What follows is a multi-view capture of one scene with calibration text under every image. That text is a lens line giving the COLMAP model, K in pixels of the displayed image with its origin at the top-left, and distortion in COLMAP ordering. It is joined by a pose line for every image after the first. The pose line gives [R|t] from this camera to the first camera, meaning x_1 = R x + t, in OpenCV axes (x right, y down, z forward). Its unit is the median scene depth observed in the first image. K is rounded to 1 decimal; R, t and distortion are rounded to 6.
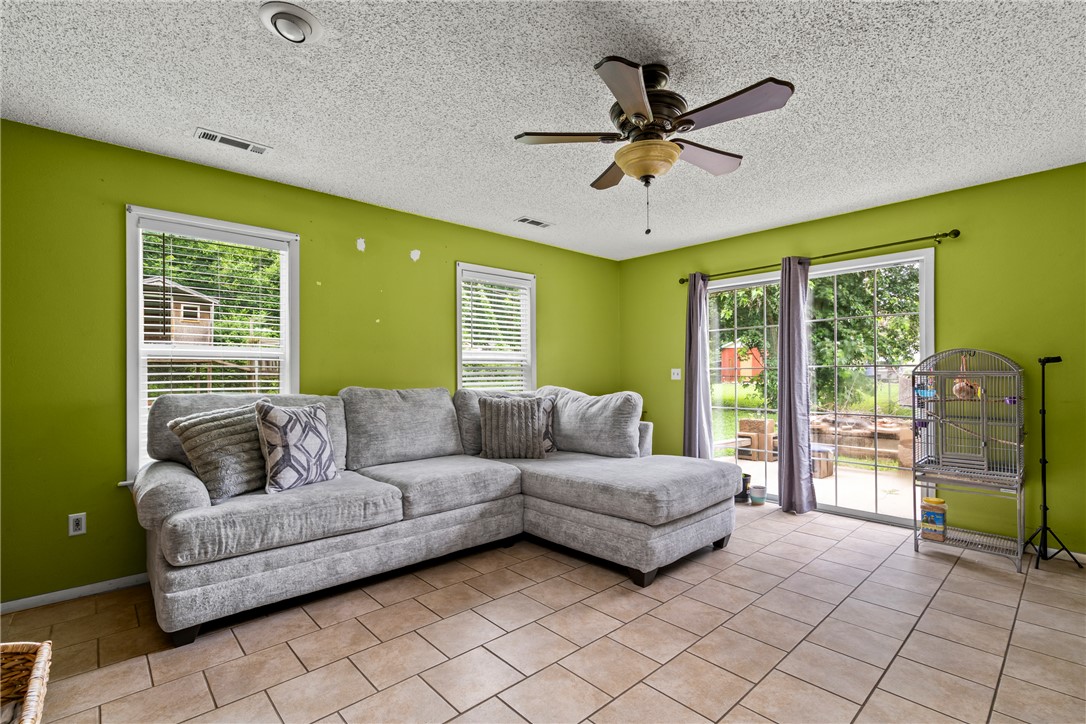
lens RADIAL K [[496.3, 0, 543.9], [0, 496.3, 370.0], [0, 0, 1]] dist [-0.005072, 0.001745]
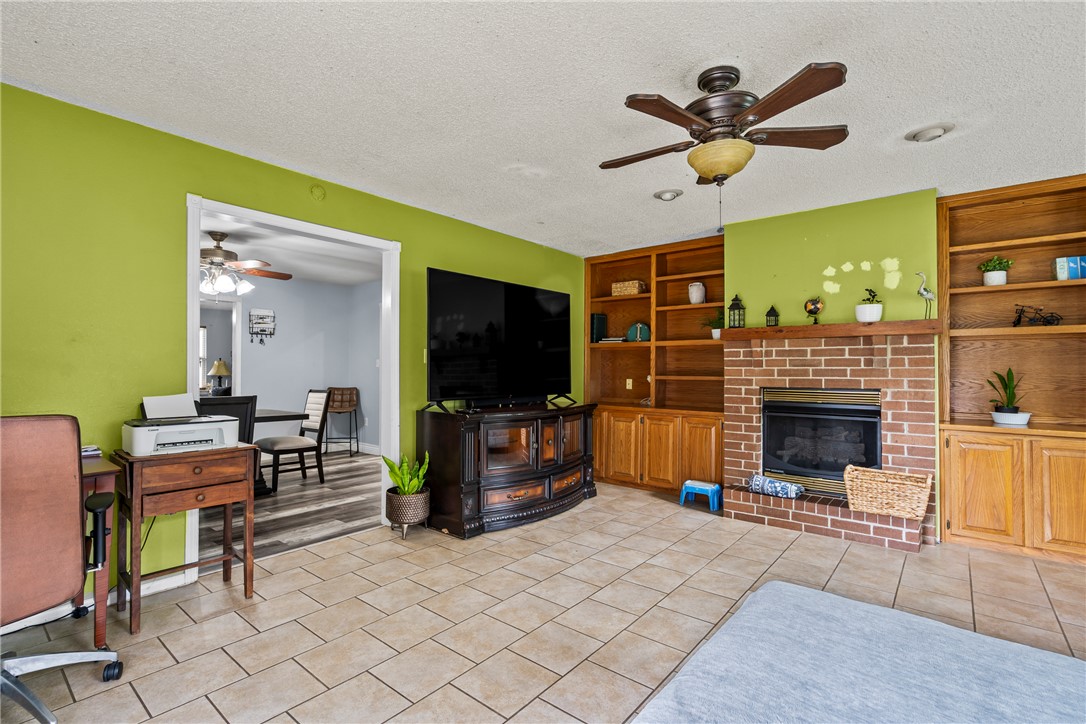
lens RADIAL K [[496.3, 0, 537.1], [0, 496.3, 359.4], [0, 0, 1]] dist [-0.005072, 0.001745]
pose [[-0.991311, -0.003448, -0.131495, 0.476862], [0.000313, 0.999592, -0.028570, 0.011674], [0.131539, -0.028363, -0.990905, 1.315118]]
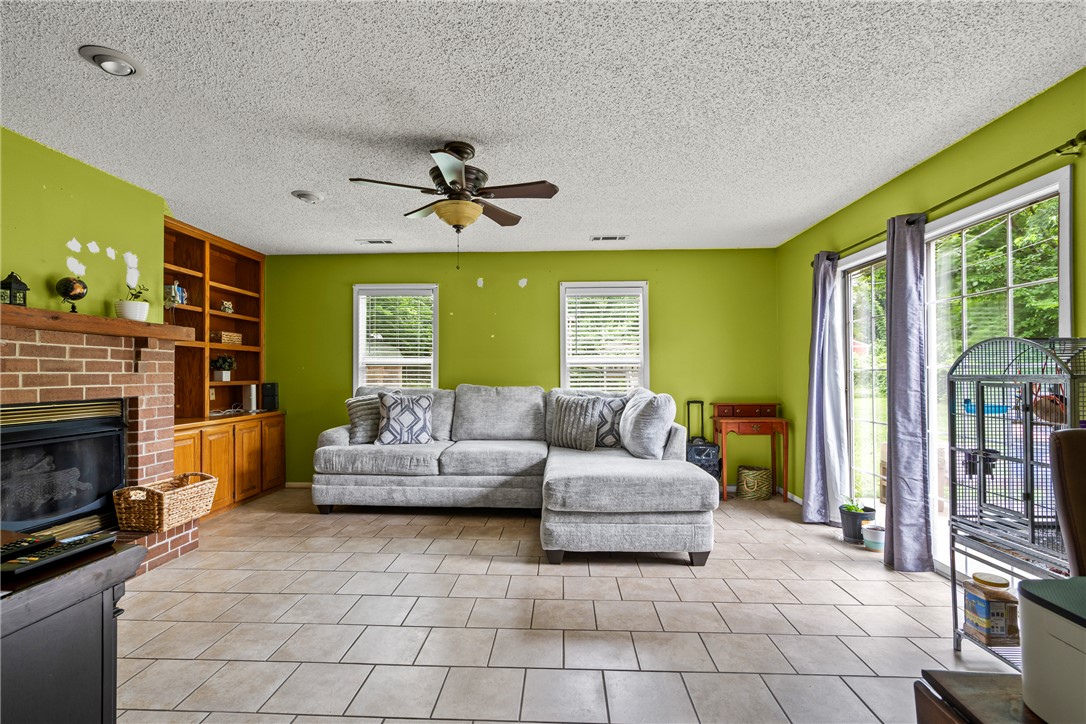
lens RADIAL K [[496.3, 0, 536.8], [0, 496.3, 367.2], [0, 0, 1]] dist [-0.005072, 0.001745]
pose [[0.704058, -0.007120, -0.710107, 0.864992], [0.002266, 0.999967, -0.007780, -0.003839], [0.710139, 0.003868, 0.704051, 0.152426]]
